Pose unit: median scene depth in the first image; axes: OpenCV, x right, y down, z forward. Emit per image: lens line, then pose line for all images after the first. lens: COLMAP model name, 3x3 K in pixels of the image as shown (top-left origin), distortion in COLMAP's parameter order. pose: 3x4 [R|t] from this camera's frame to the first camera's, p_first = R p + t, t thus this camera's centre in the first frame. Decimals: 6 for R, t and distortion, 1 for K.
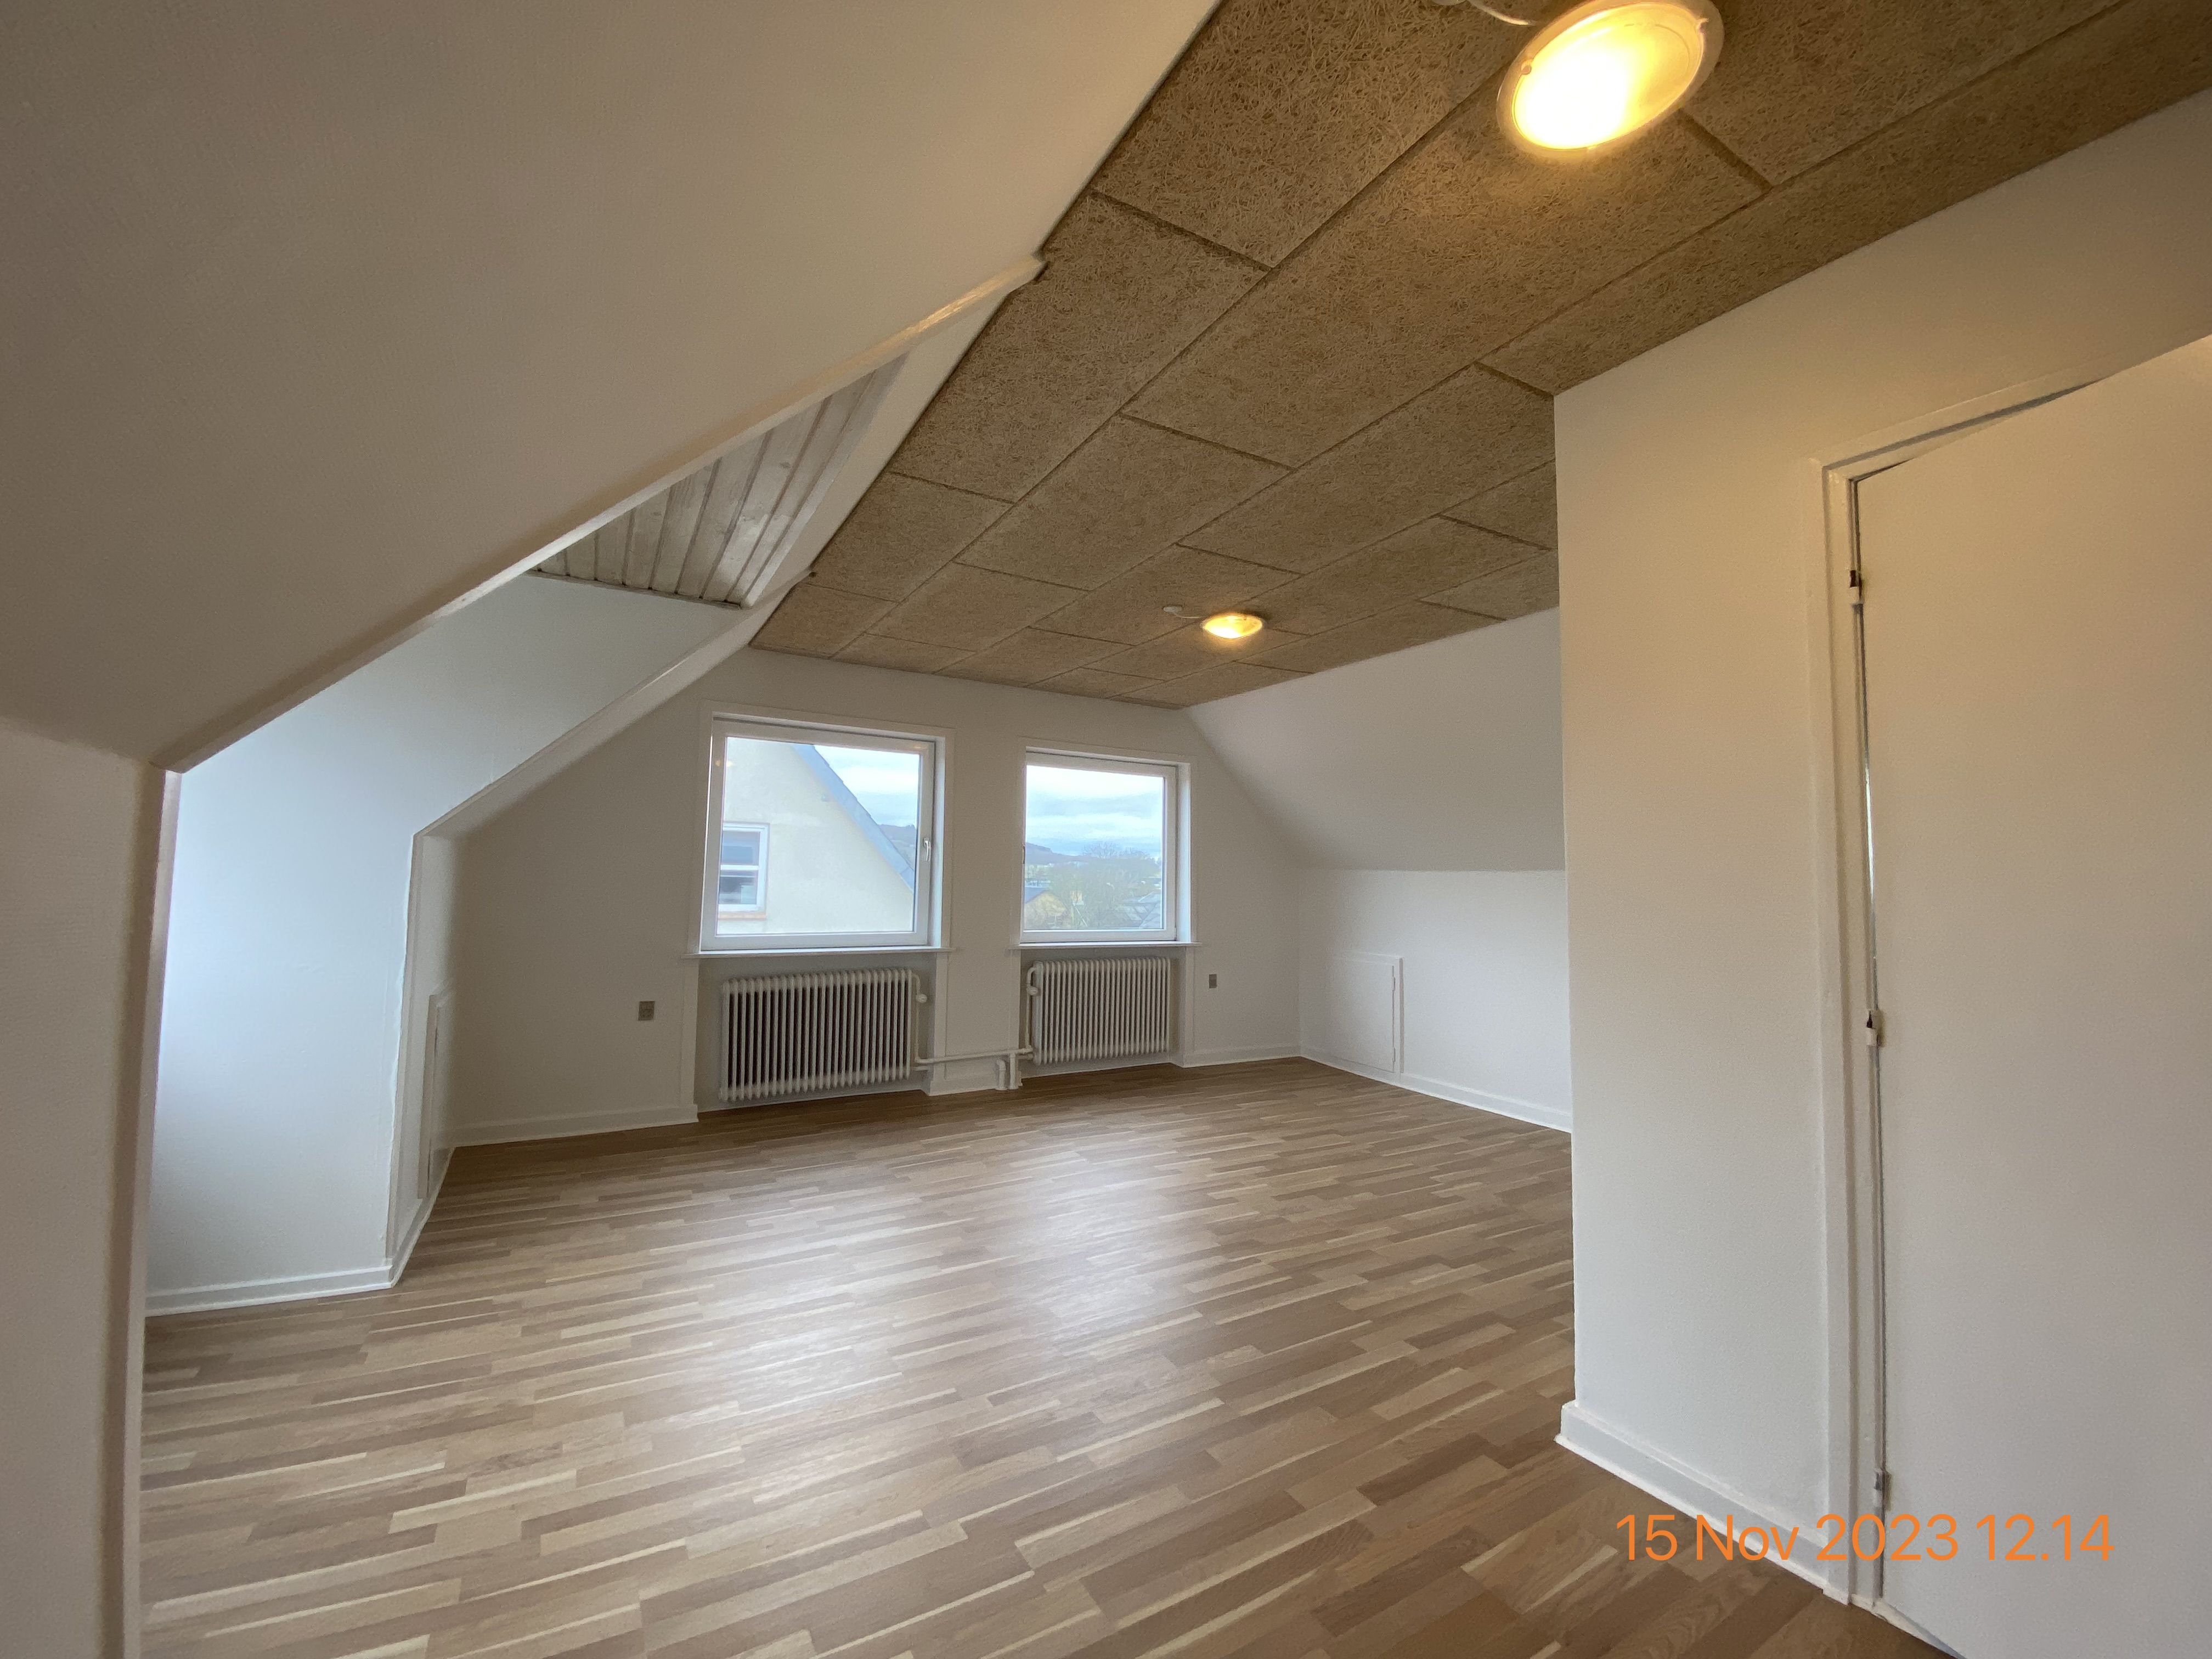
lens RADIAL K [[889.5, 0, 1102.0], [0, 889.5, 826.5], [0, 0, 1]] dist [0.022357, -0.028112]
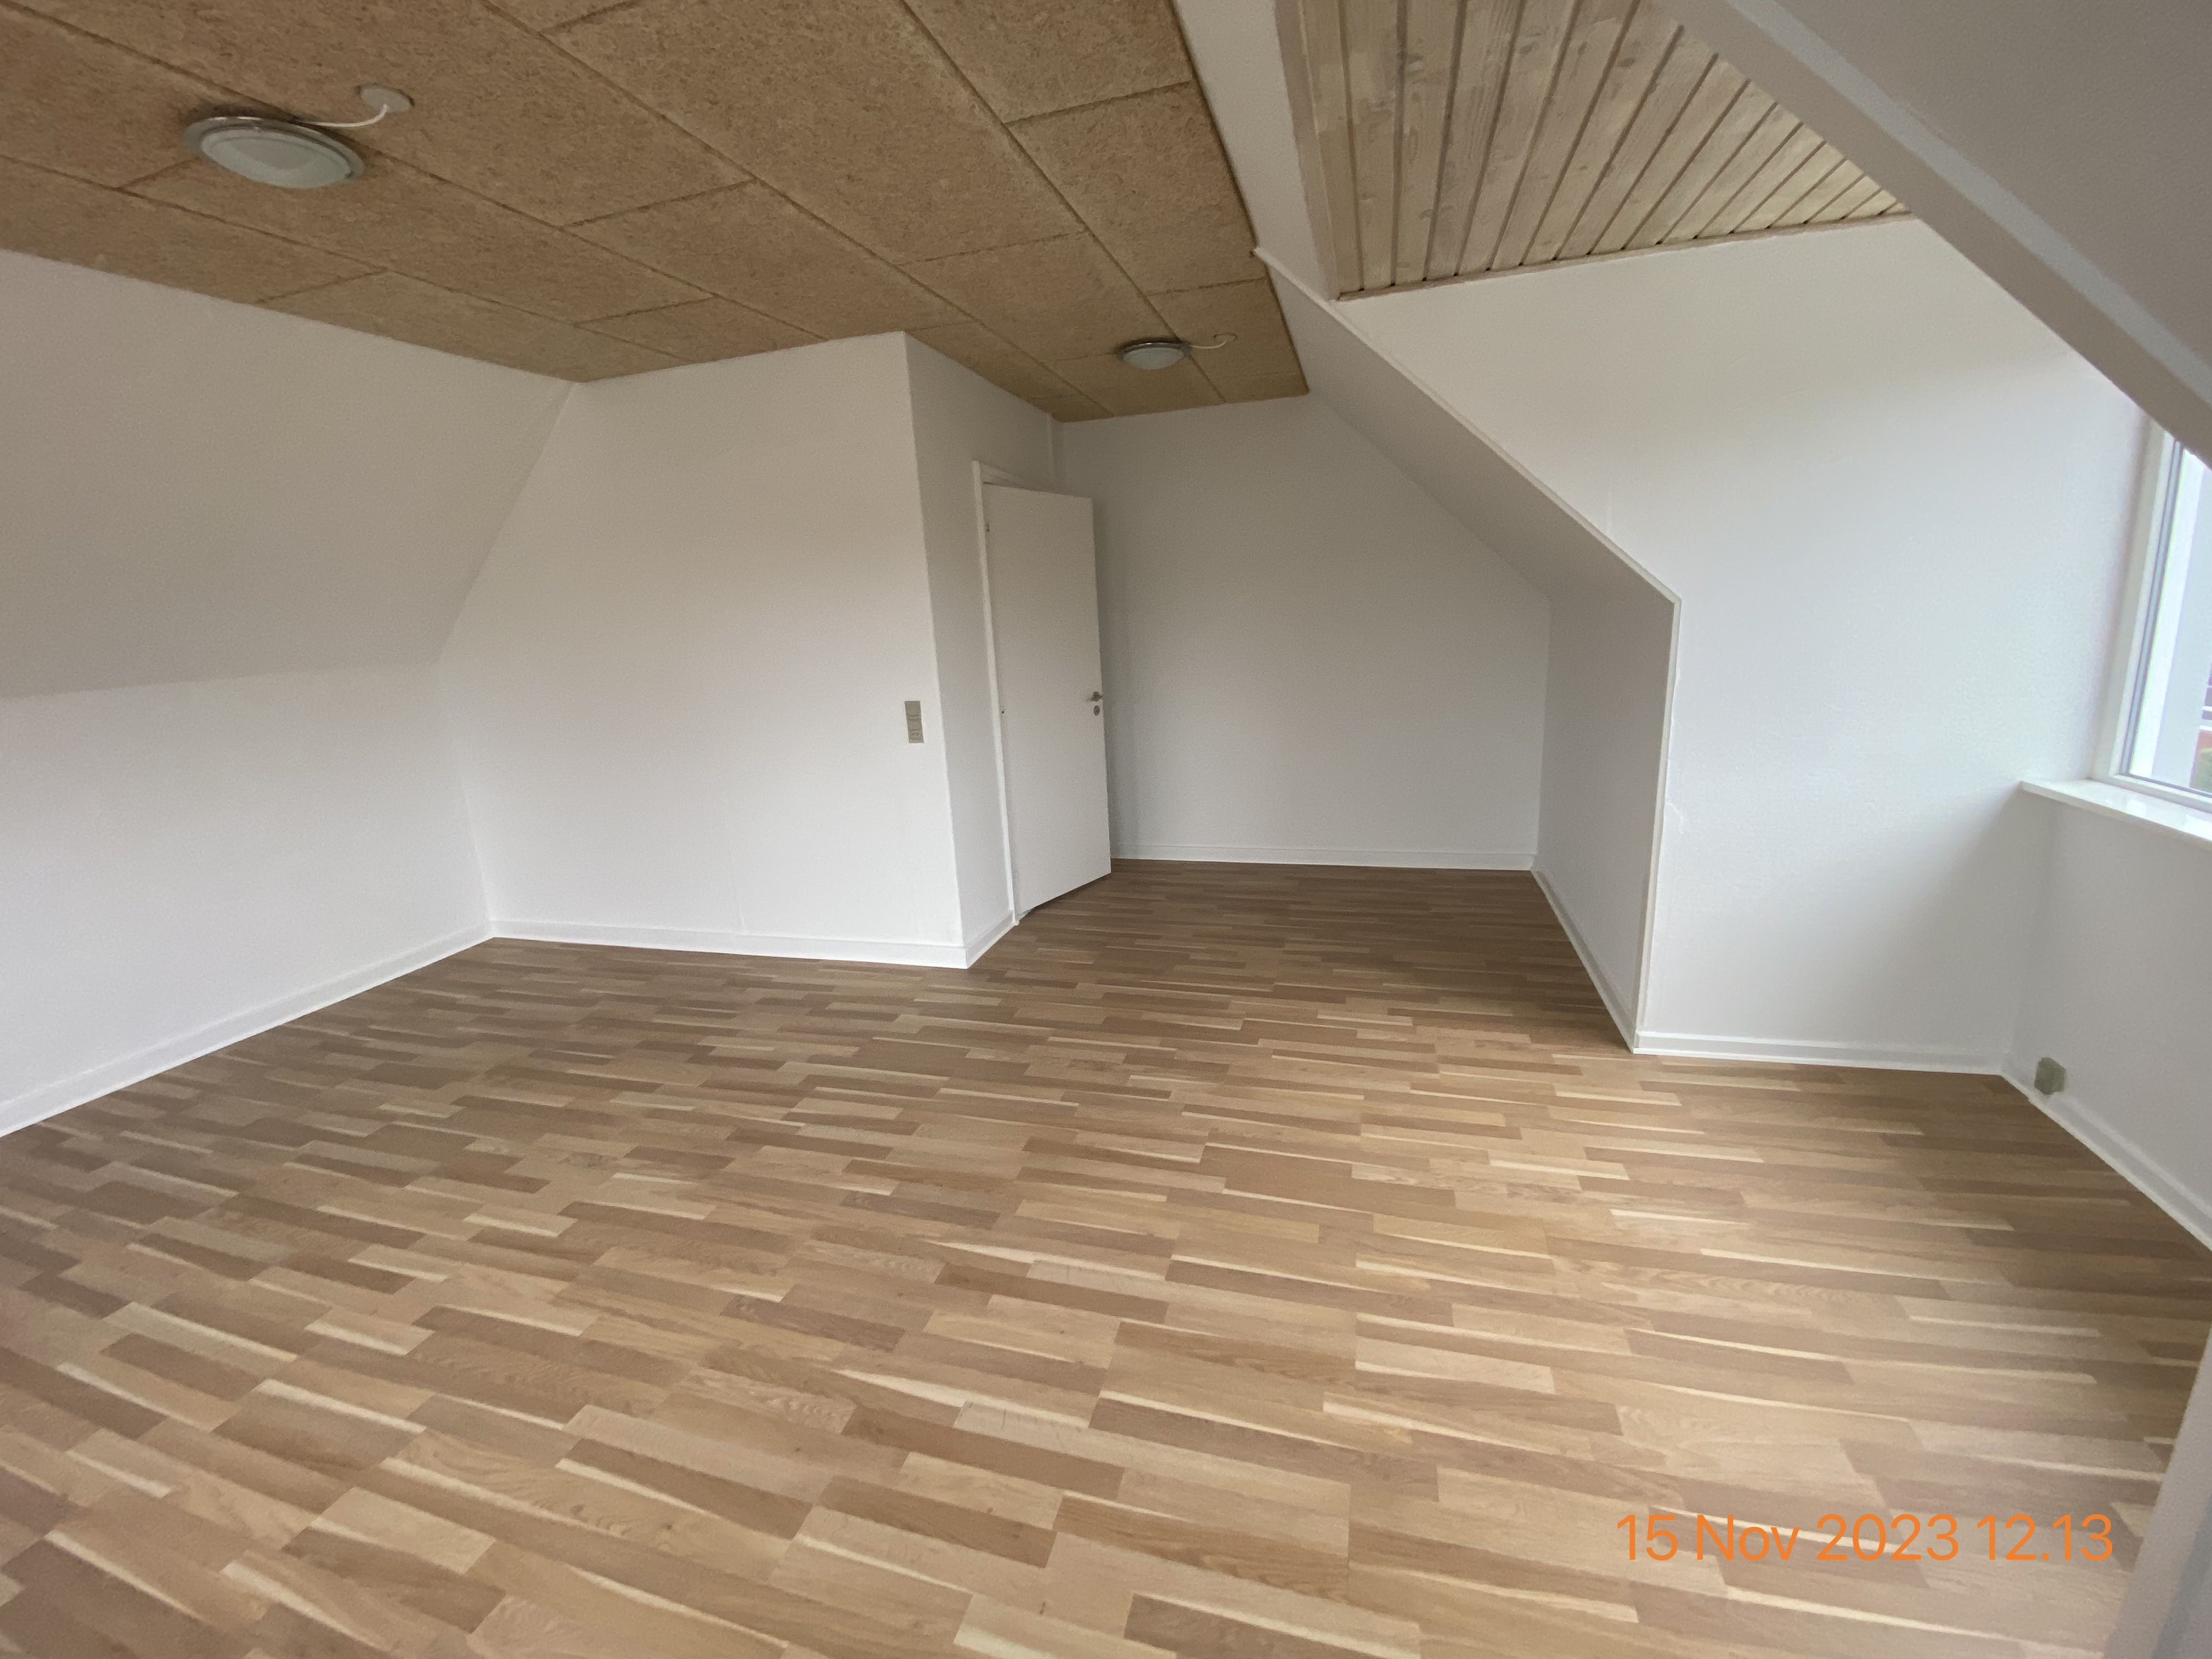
lens RADIAL K [[889.5, 0, 1102.0], [0, 889.5, 826.5], [0, 0, 1]] dist [0.022357, -0.028112]
pose [[-0.685506, -0.149718, 0.712507, -0.542971], [-0.004641, 0.979507, 0.201357, 0.015235], [-0.728052, 0.134725, -0.672152, 1.130882]]
